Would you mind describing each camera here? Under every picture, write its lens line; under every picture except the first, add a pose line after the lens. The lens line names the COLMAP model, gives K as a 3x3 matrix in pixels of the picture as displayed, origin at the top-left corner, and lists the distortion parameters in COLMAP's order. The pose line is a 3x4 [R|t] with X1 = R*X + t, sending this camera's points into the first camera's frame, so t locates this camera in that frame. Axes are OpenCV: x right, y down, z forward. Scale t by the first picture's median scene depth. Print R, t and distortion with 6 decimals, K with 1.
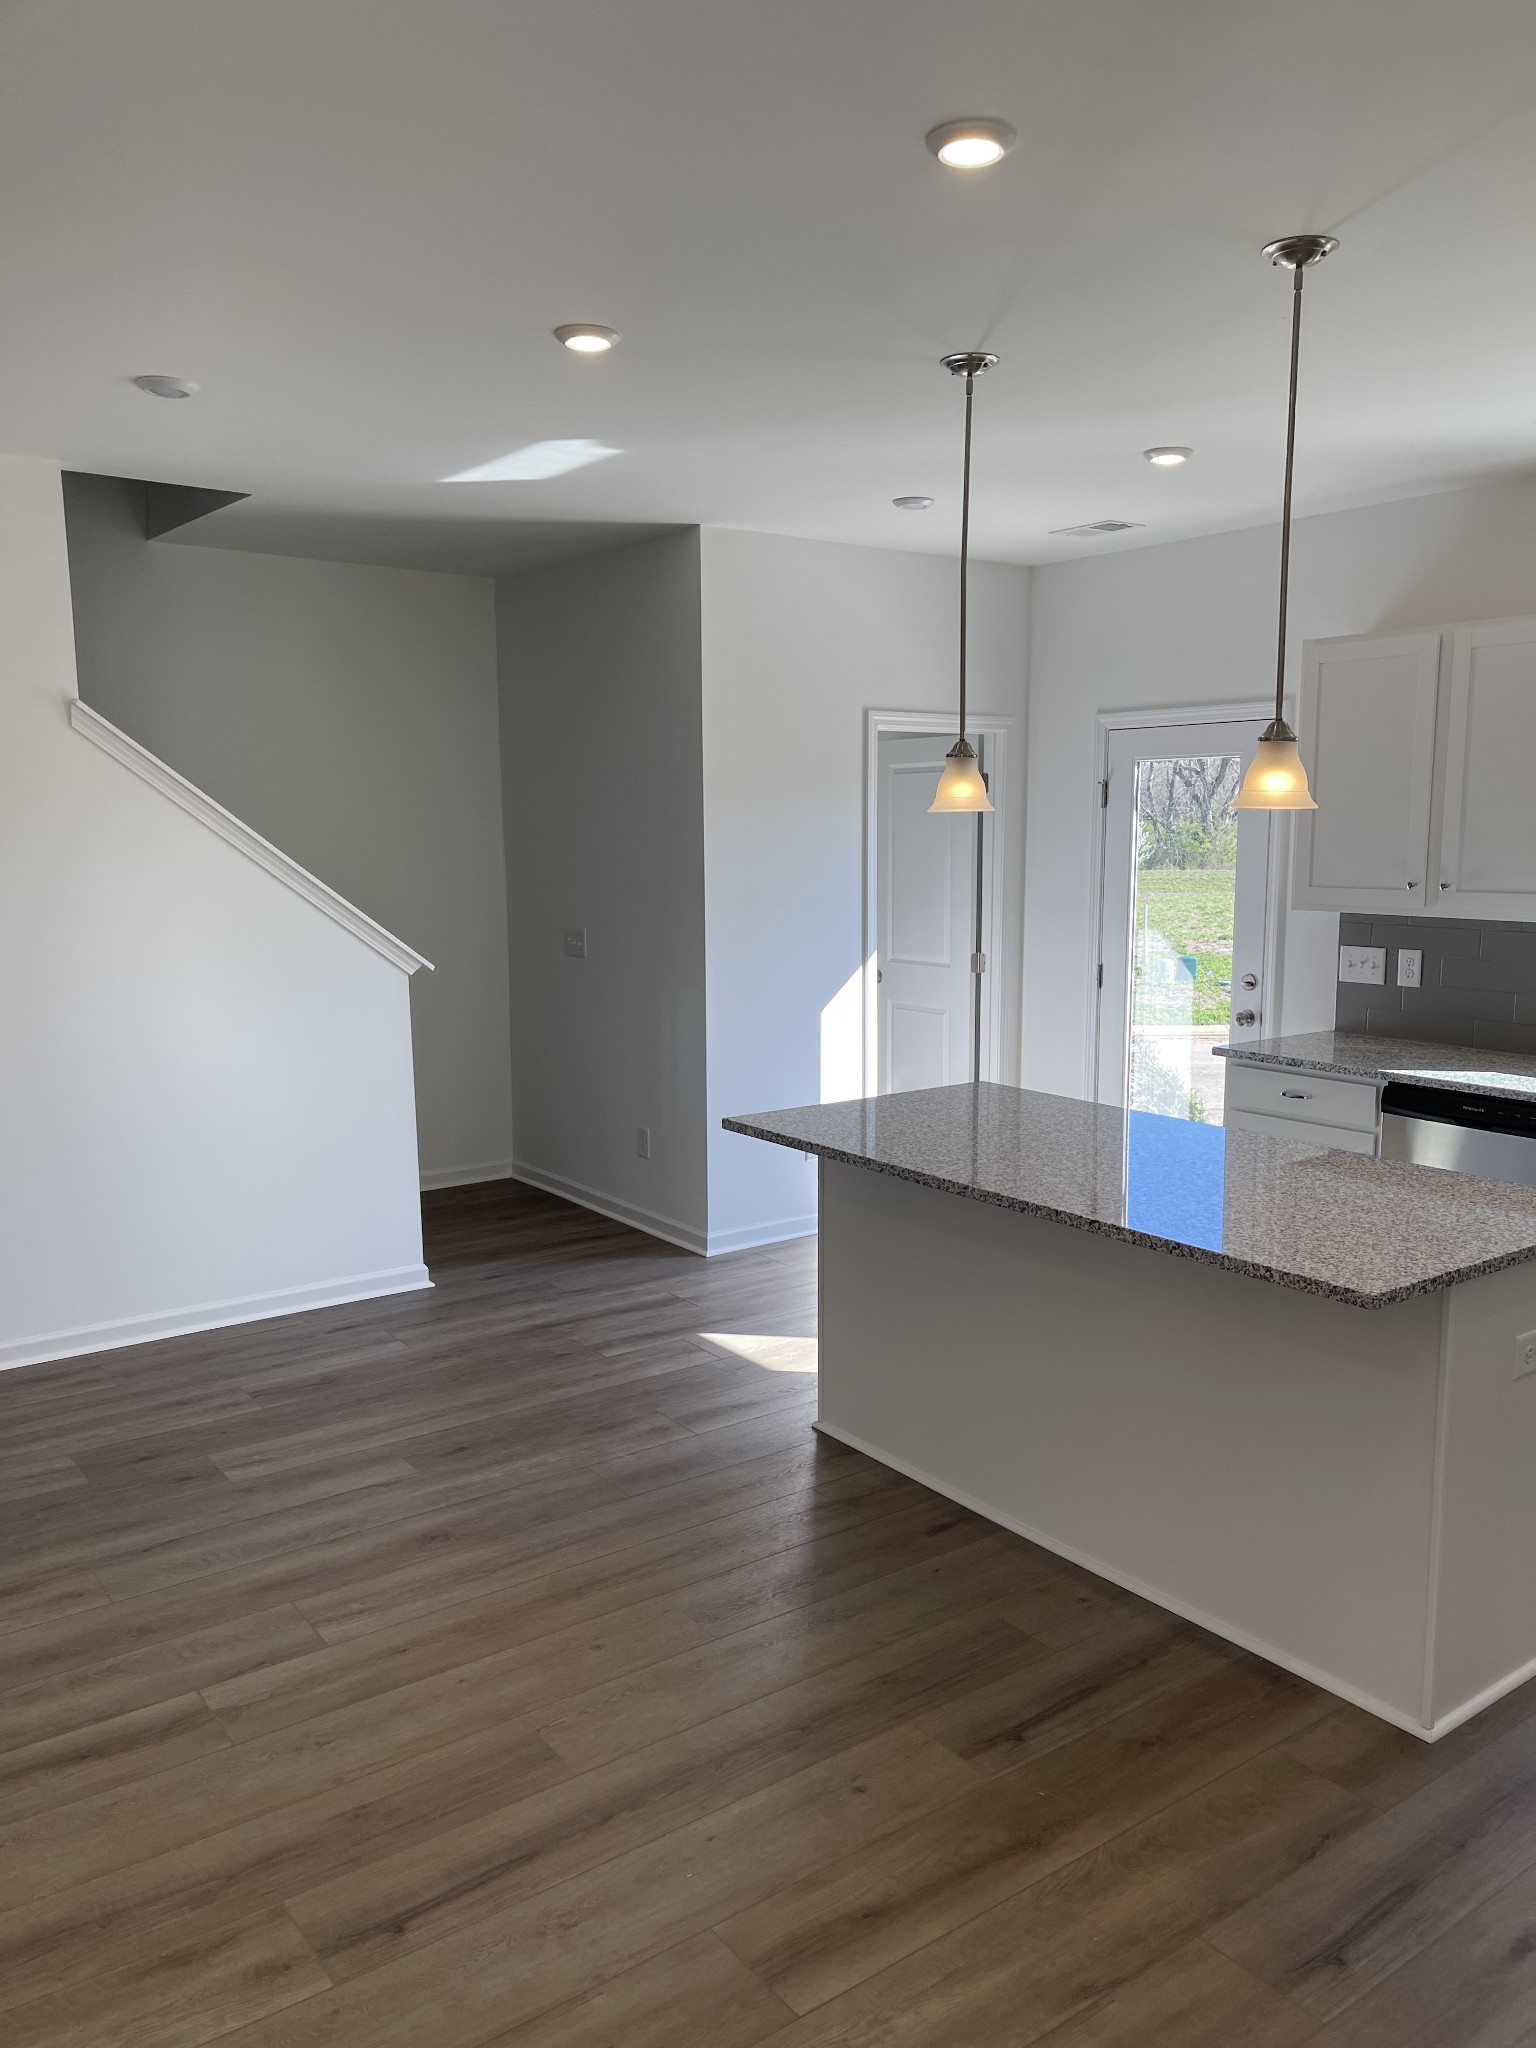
lens RADIAL K [[1537.0, 0, 771.5], [0, 1537.0, 1042.5], [0, 0, 1]] dist [0.072238, -0.091873]
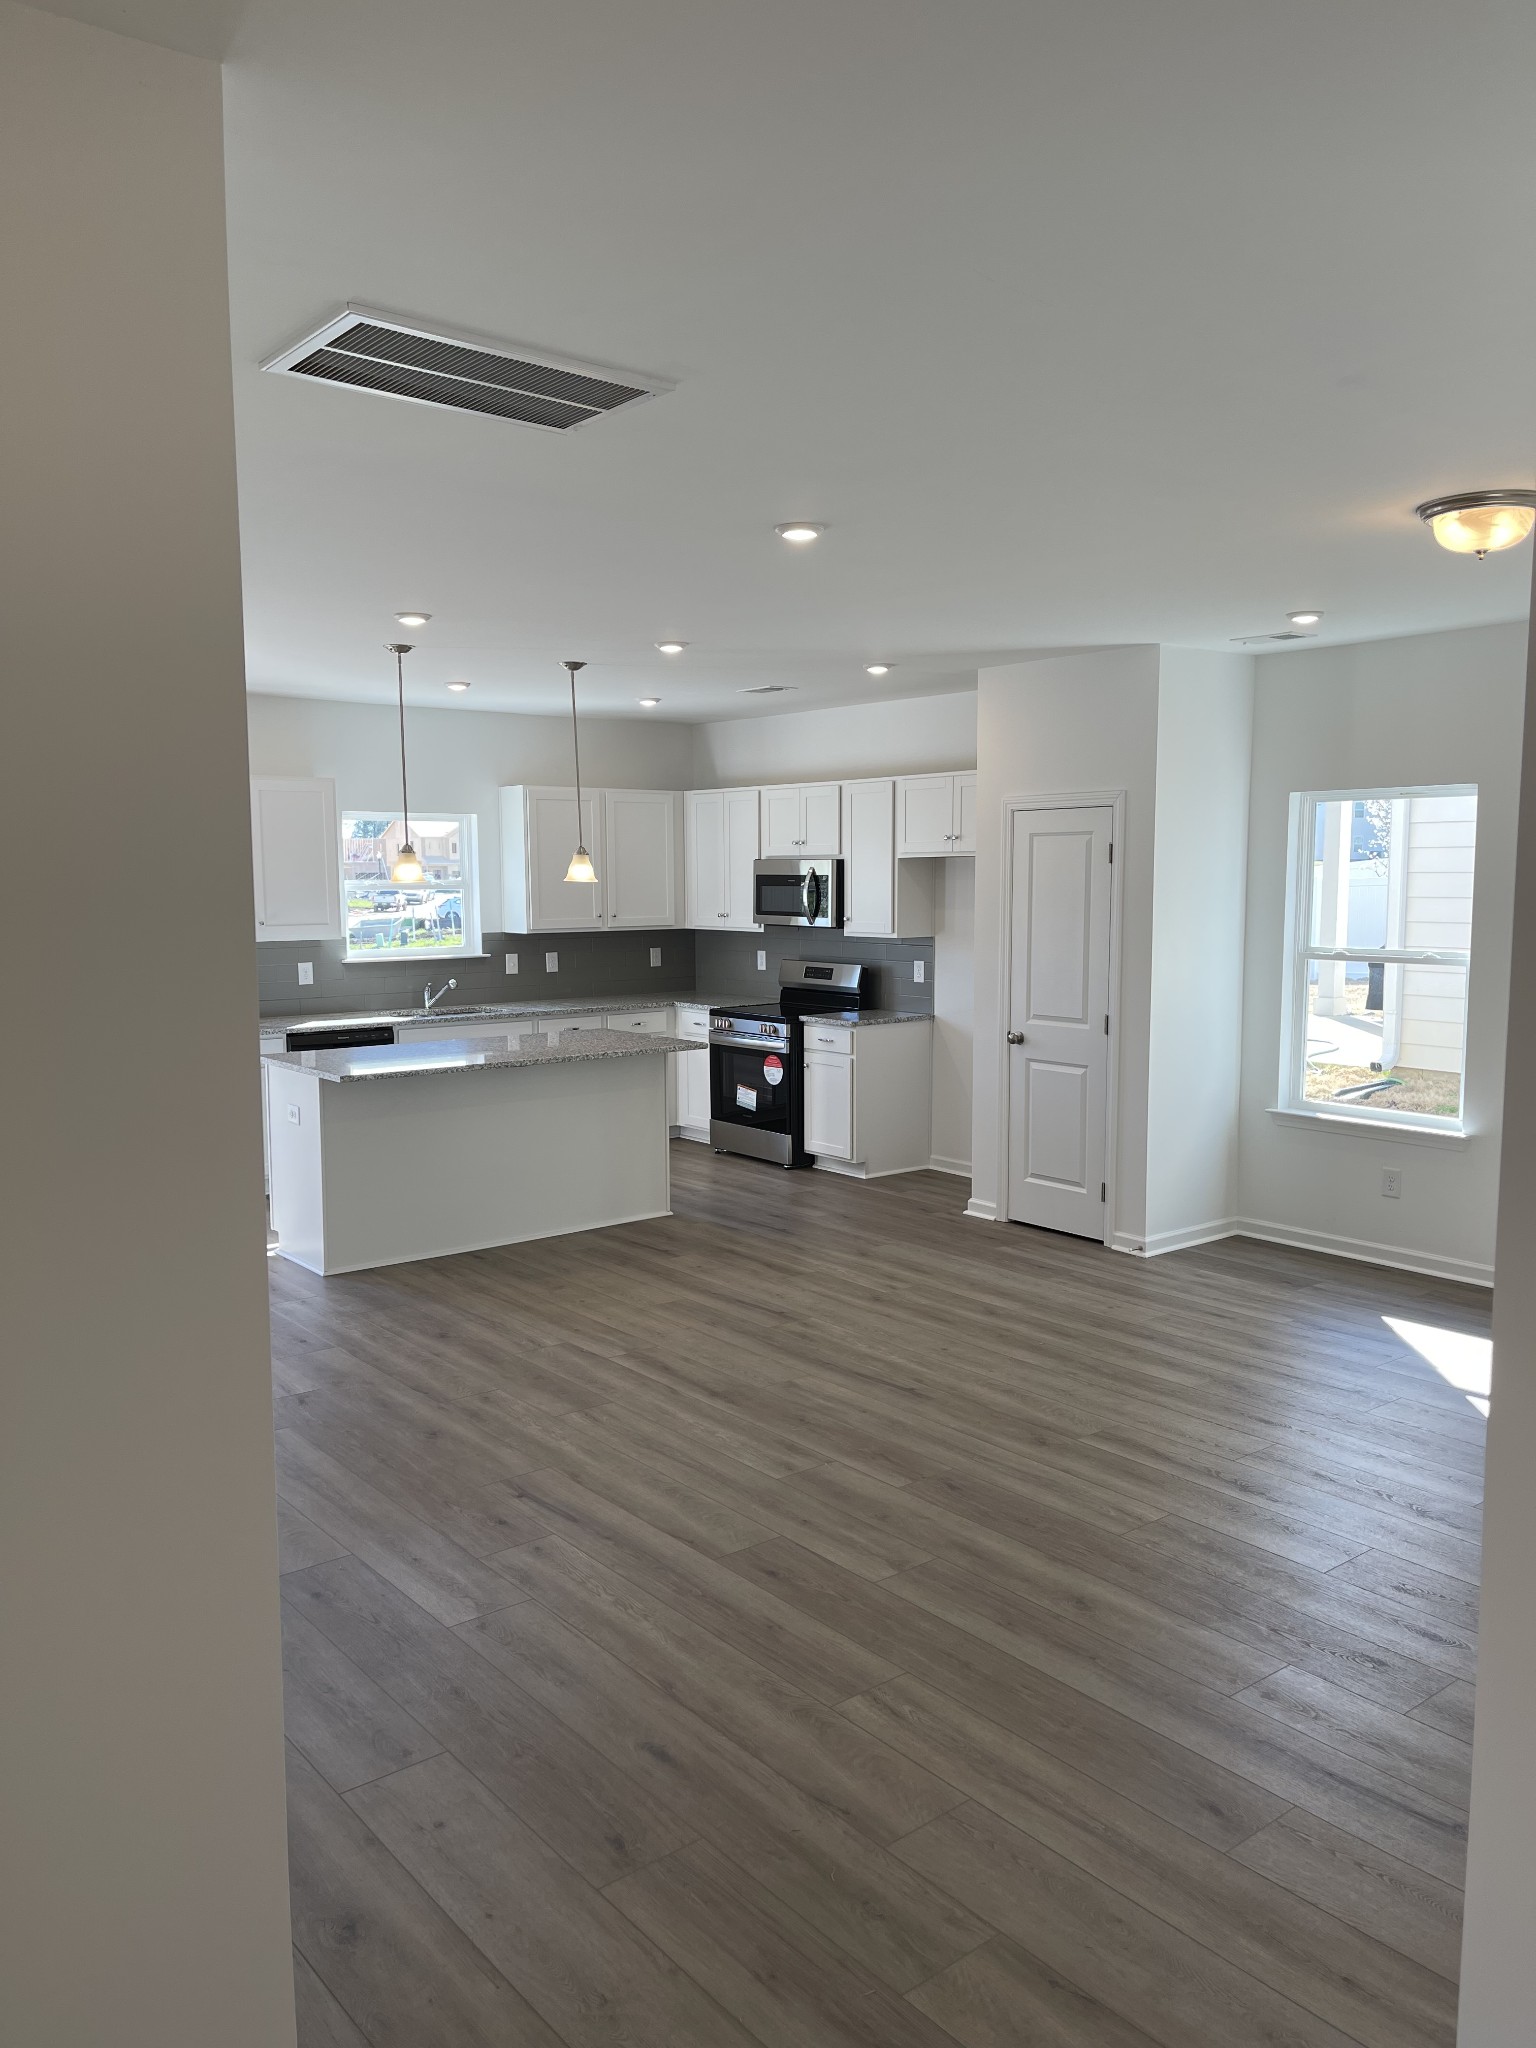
lens RADIAL K [[1532.4, 0, 776.1], [0, 1532.4, 1029.8], [0, 0, 1]] dist [0.077265, -0.110868]
pose [[-0.039273, -0.100555, 0.994156, -1.856020], [0.147596, 0.983426, 0.105301, -0.111956], [-0.988268, 0.150869, -0.023781, 0.678554]]
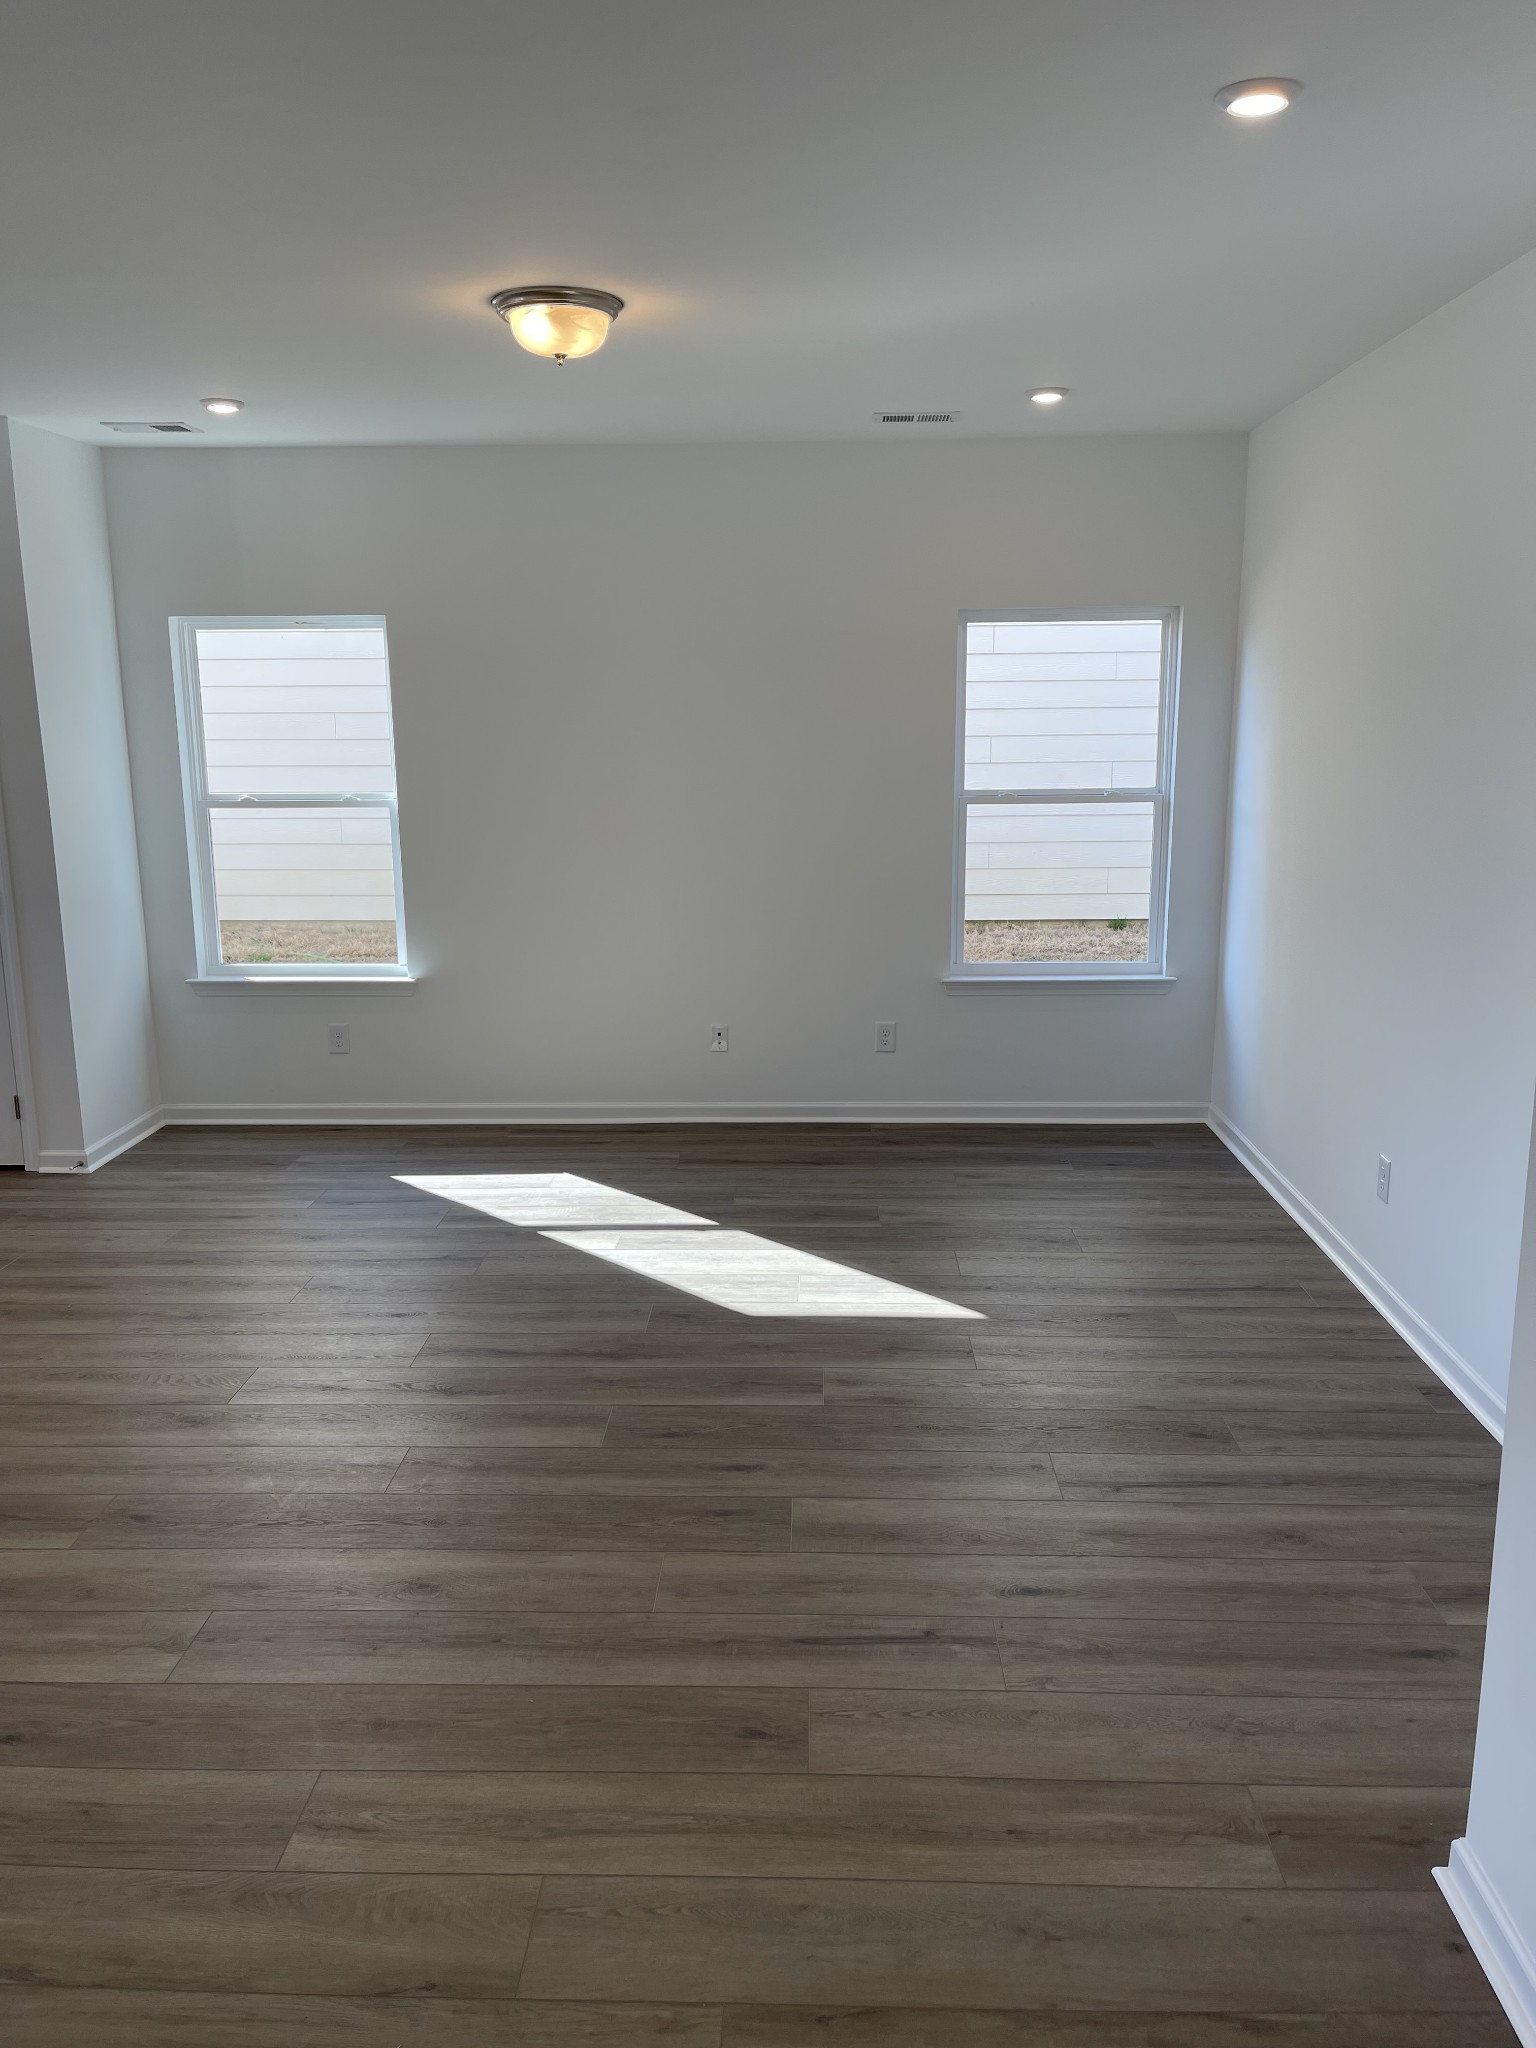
lens RADIAL K [[1532.4, 0, 776.1], [0, 1532.4, 1029.8], [0, 0, 1]] dist [0.077265, -0.110868]
pose [[-0.782994, -0.119478, 0.610446, -1.517841], [0.097753, 0.945550, 0.310449, -0.140136], [-0.614300, 0.302753, -0.728681, 0.926917]]
